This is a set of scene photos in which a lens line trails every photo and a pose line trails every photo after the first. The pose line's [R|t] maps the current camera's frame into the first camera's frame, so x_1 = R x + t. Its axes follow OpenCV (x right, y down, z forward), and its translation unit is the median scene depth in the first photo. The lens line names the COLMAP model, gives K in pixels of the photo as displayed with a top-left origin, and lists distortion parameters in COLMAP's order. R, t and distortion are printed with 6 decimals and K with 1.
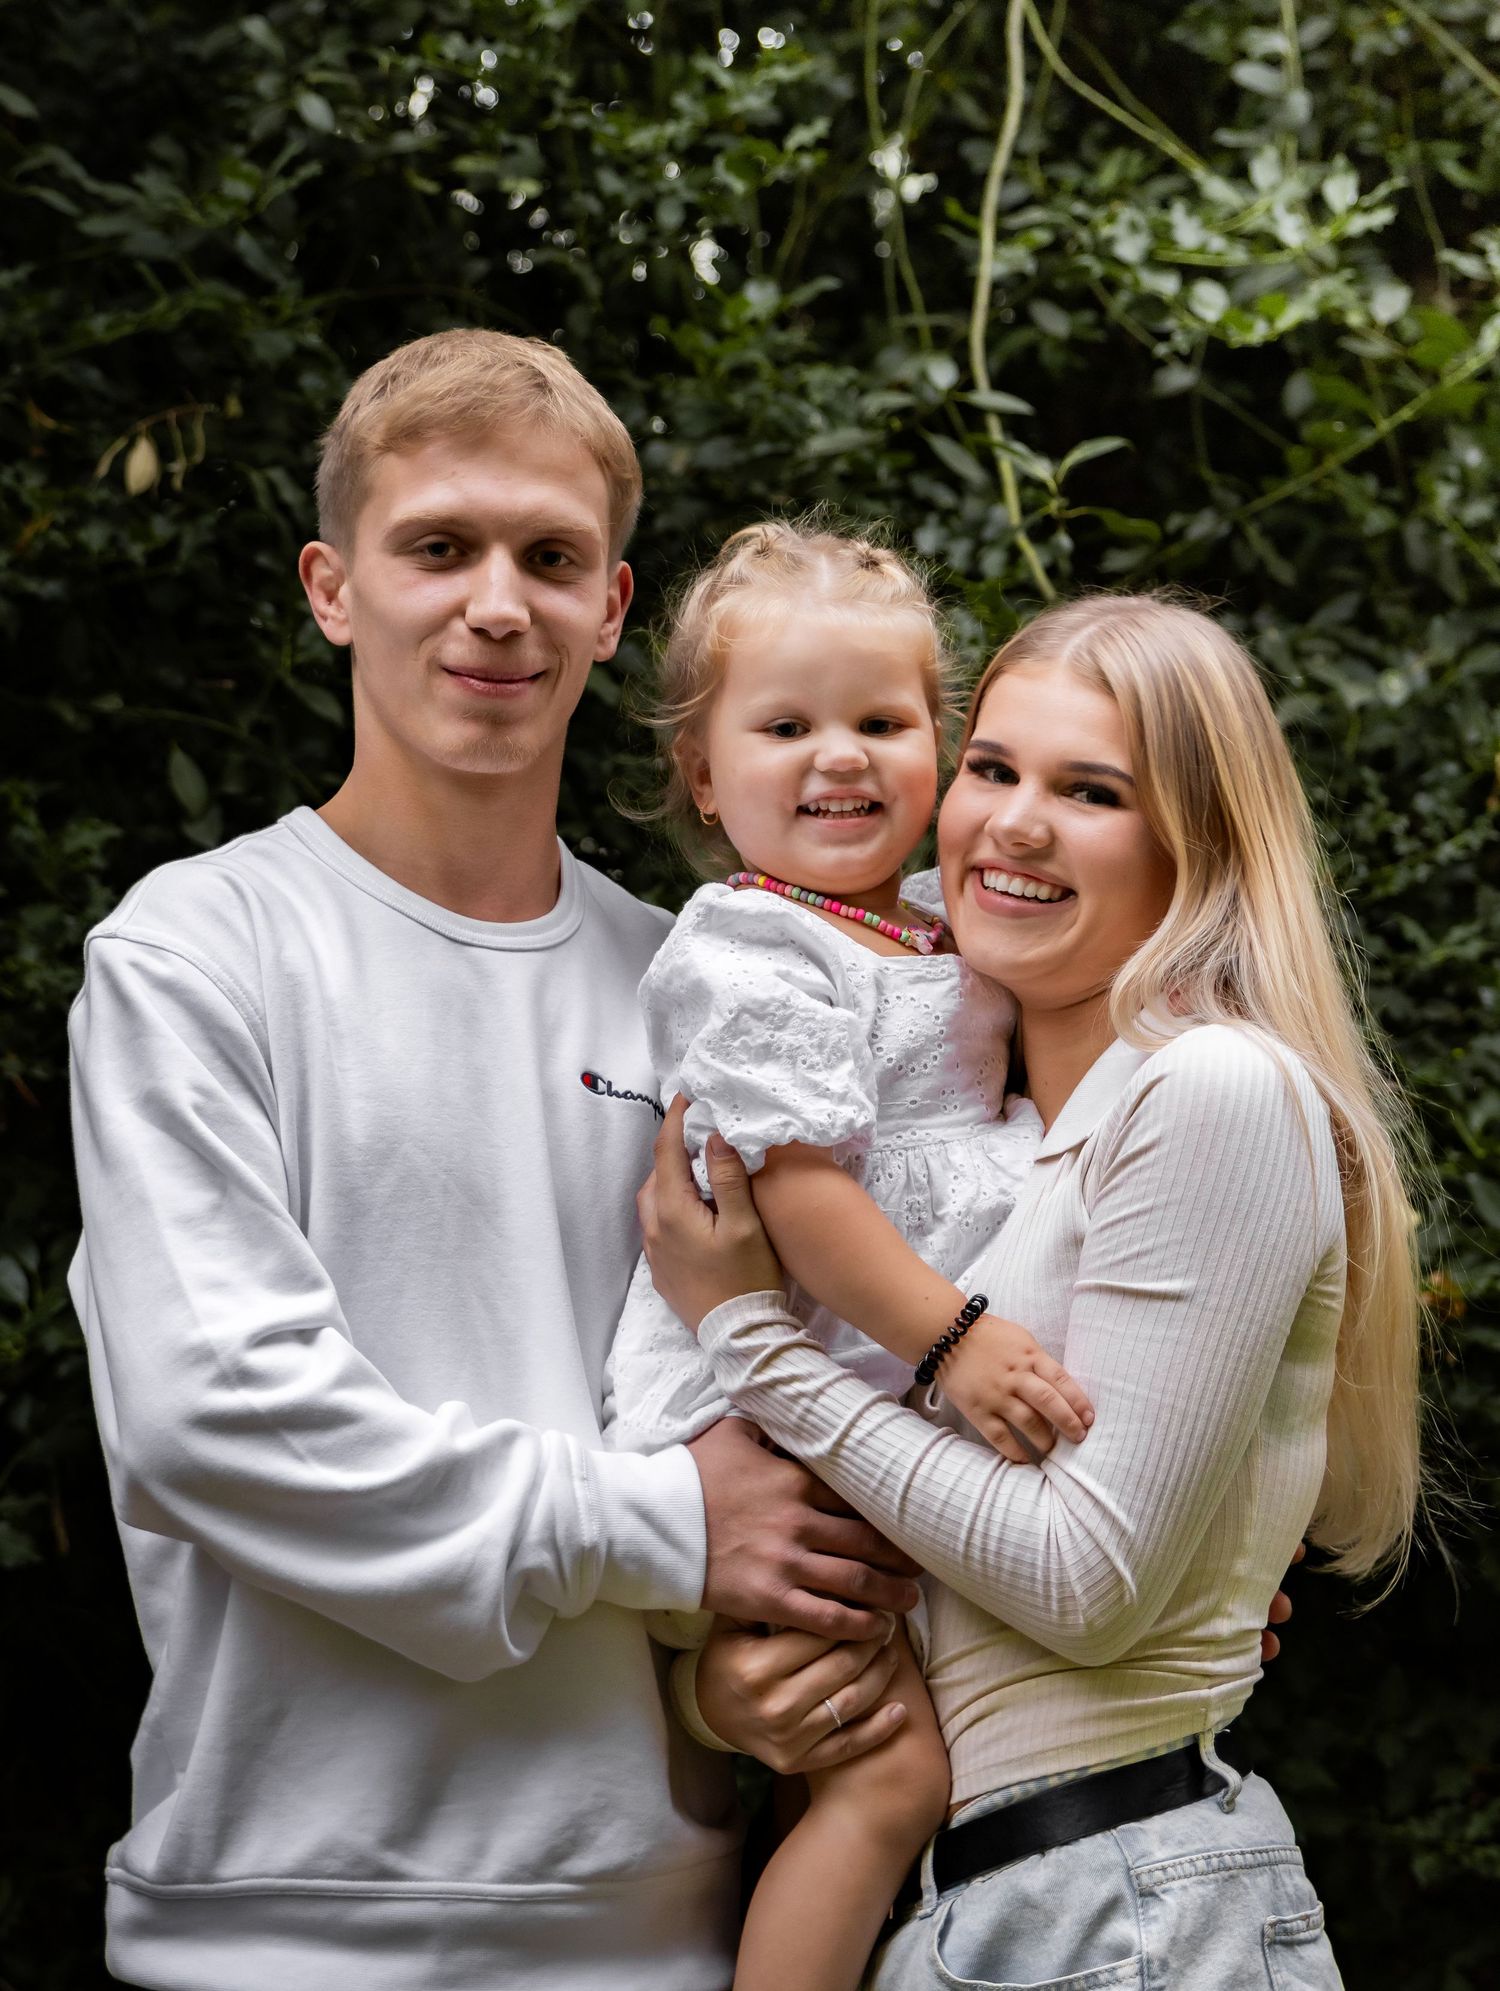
lens RADIAL K [[3944.2, 0, 747.2], [0, 3944.2, 997.8], [0, 0, 1]] dist [0.025809, 0.000000]
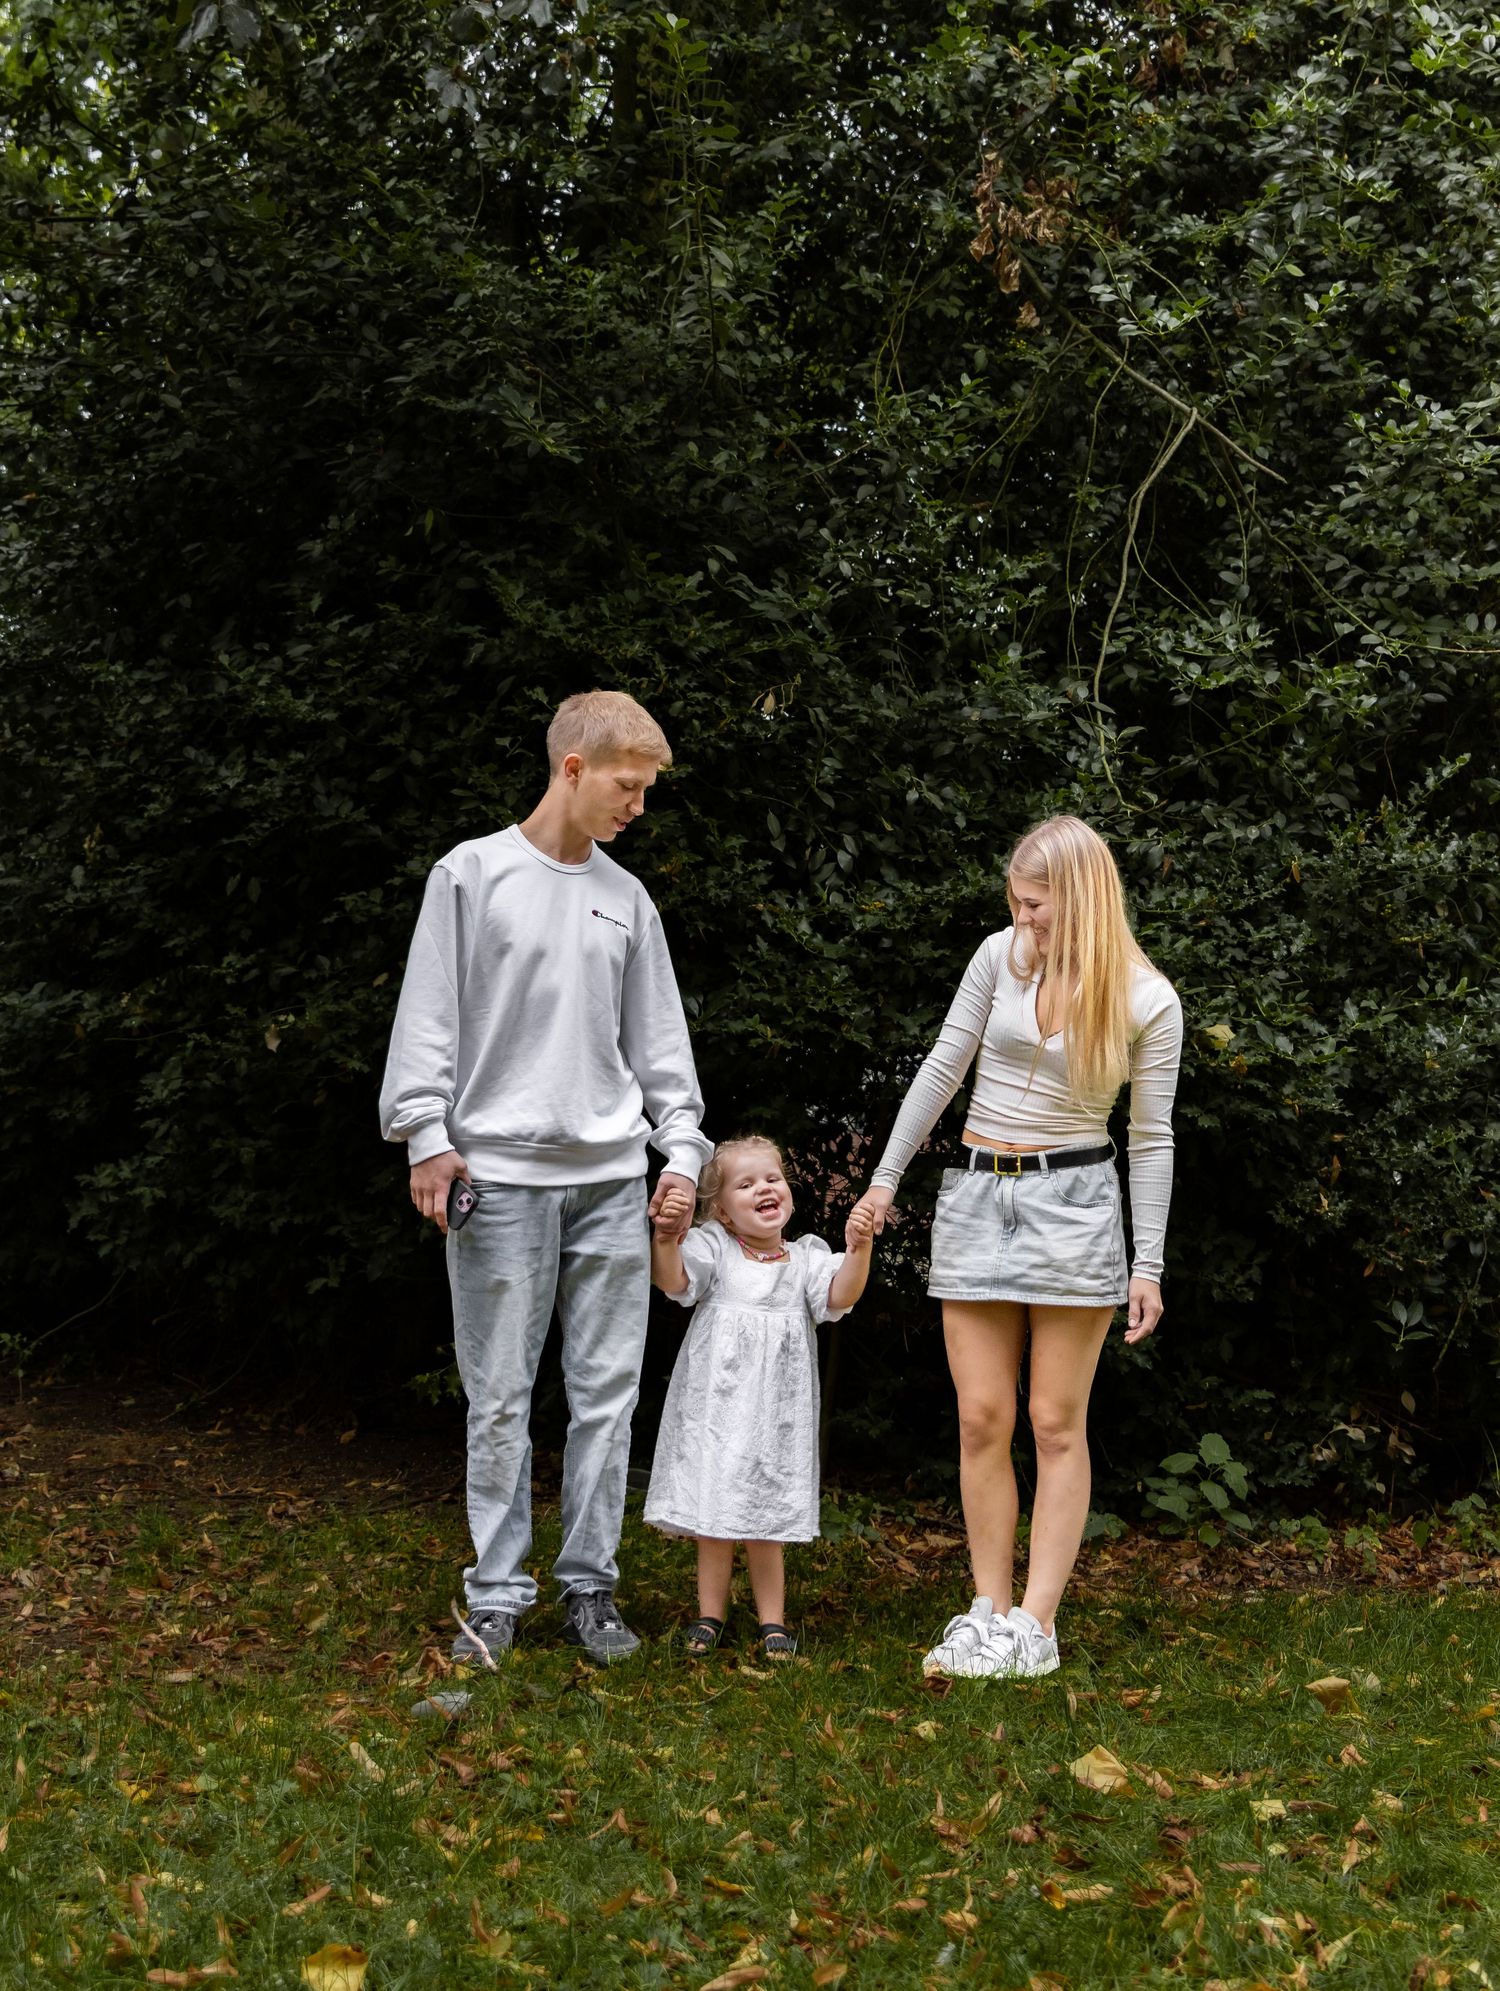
lens RADIAL K [[2456.0, 0, 747.3], [0, 2456.0, 987.8], [0, 0, 1]] dist [-0.039431, 0.000000]
pose [[0.991967, 0.094223, -0.084399, -0.013002], [-0.095186, 0.995432, -0.007459, 0.060233], [0.083310, 0.015433, 0.996404, -0.555995]]
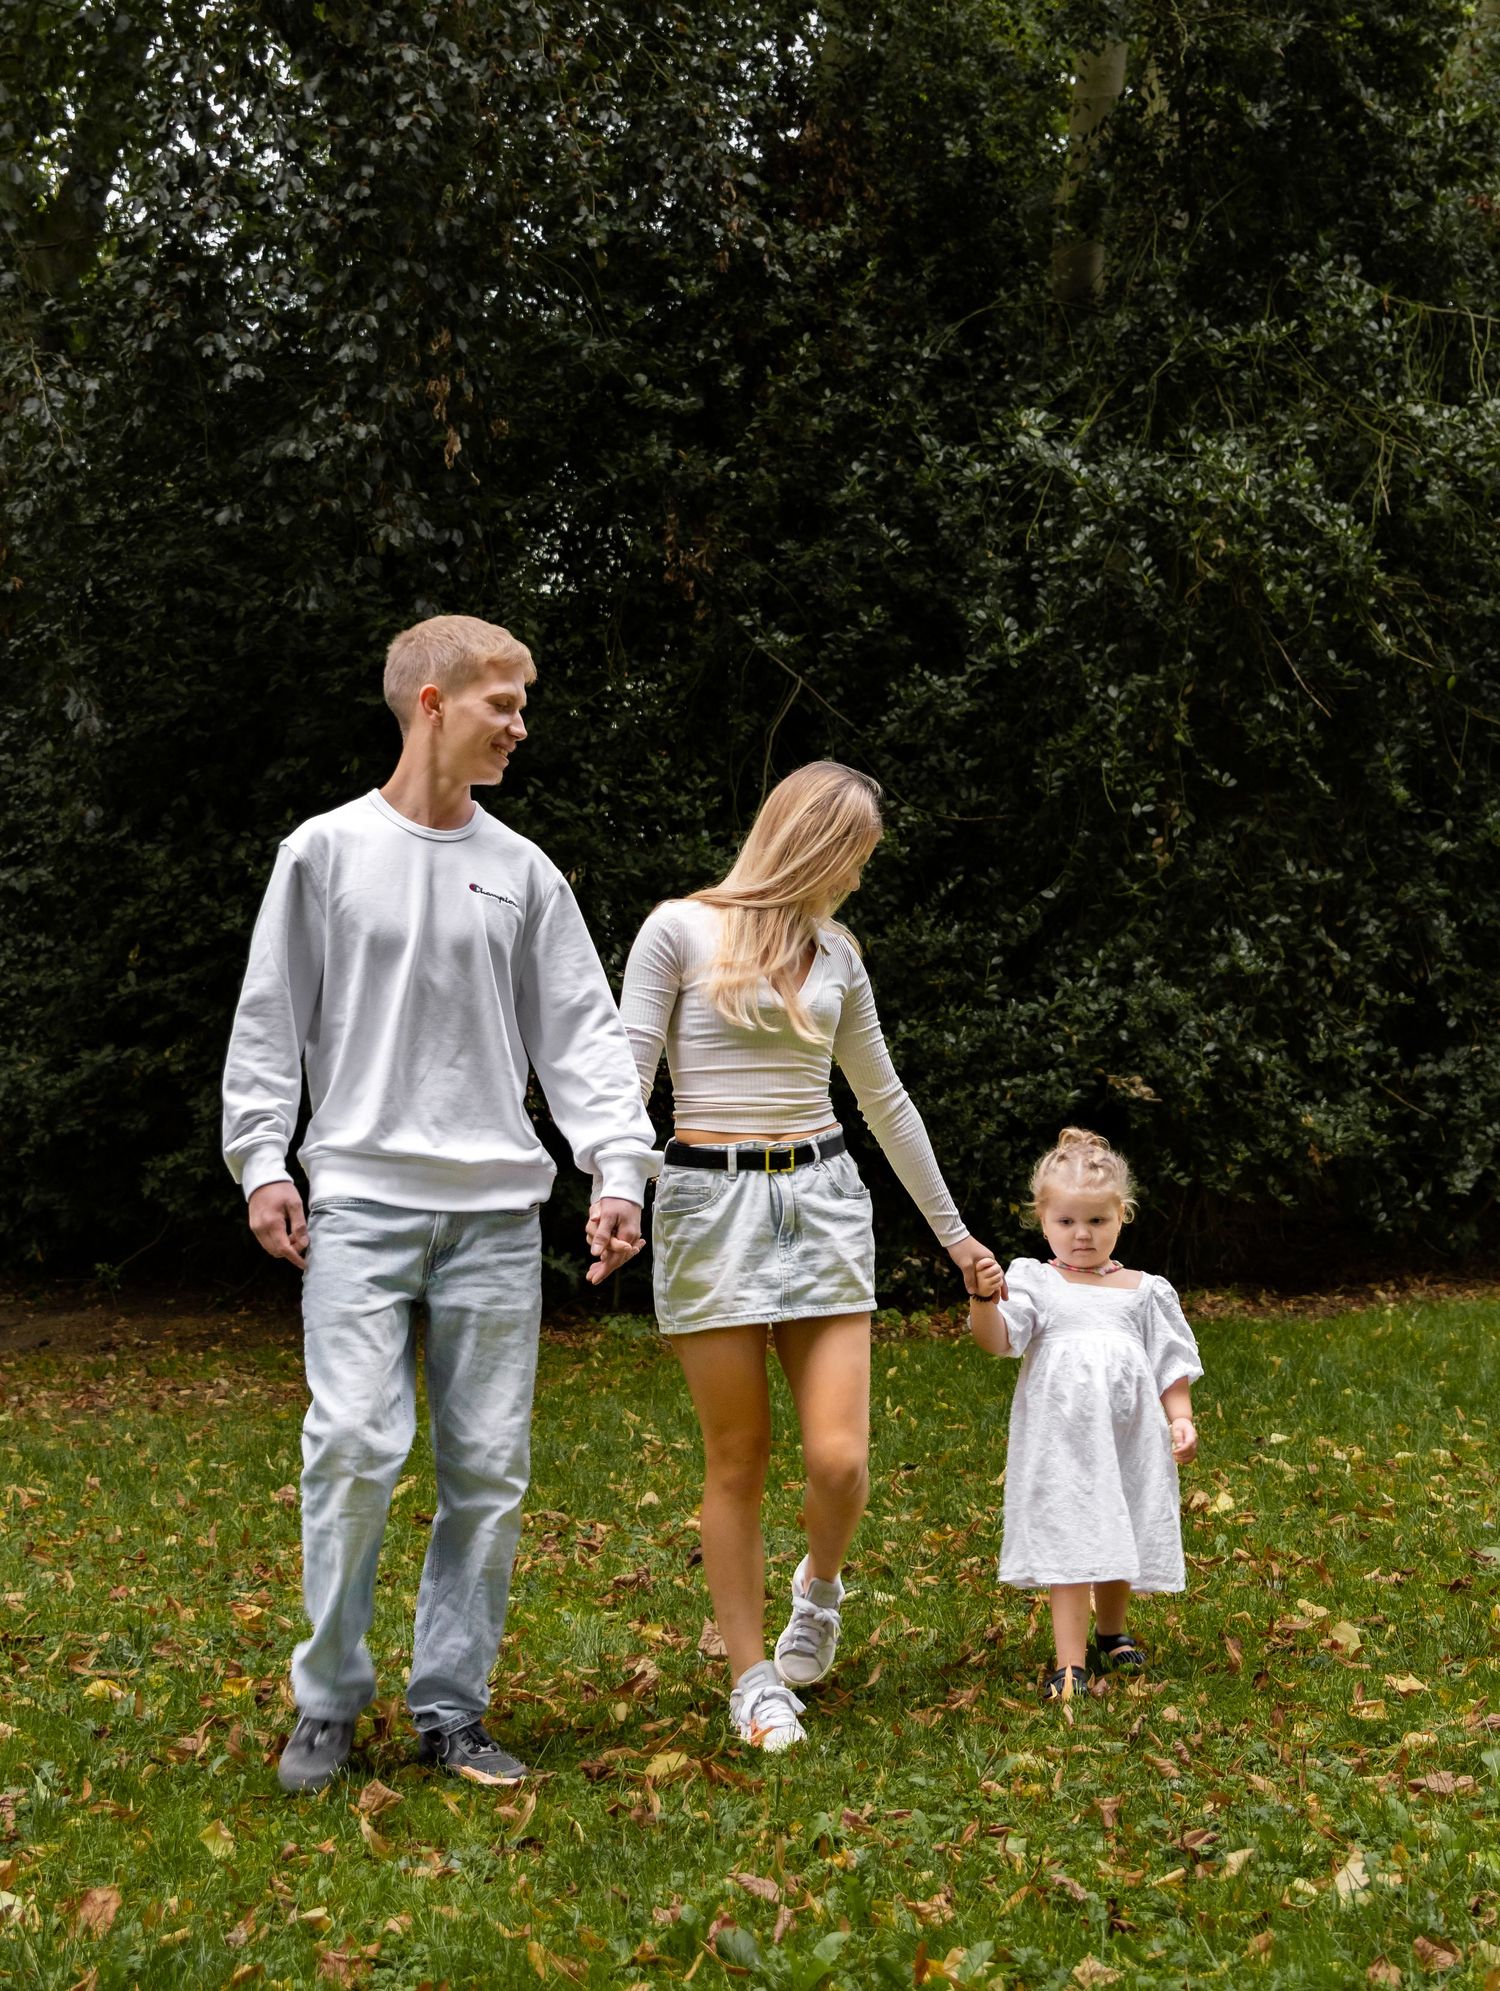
lens RADIAL K [[2456.0, 0, 752.2], [0, 2456.0, 1000.5], [0, 0, 1]] dist [-0.039431, 0.000000]
pose [[0.996681, 0.043087, 0.069066, -0.138372], [-0.044742, 0.998743, 0.022602, -0.072114], [-0.068005, -0.025617, 0.997356, -1.874231]]
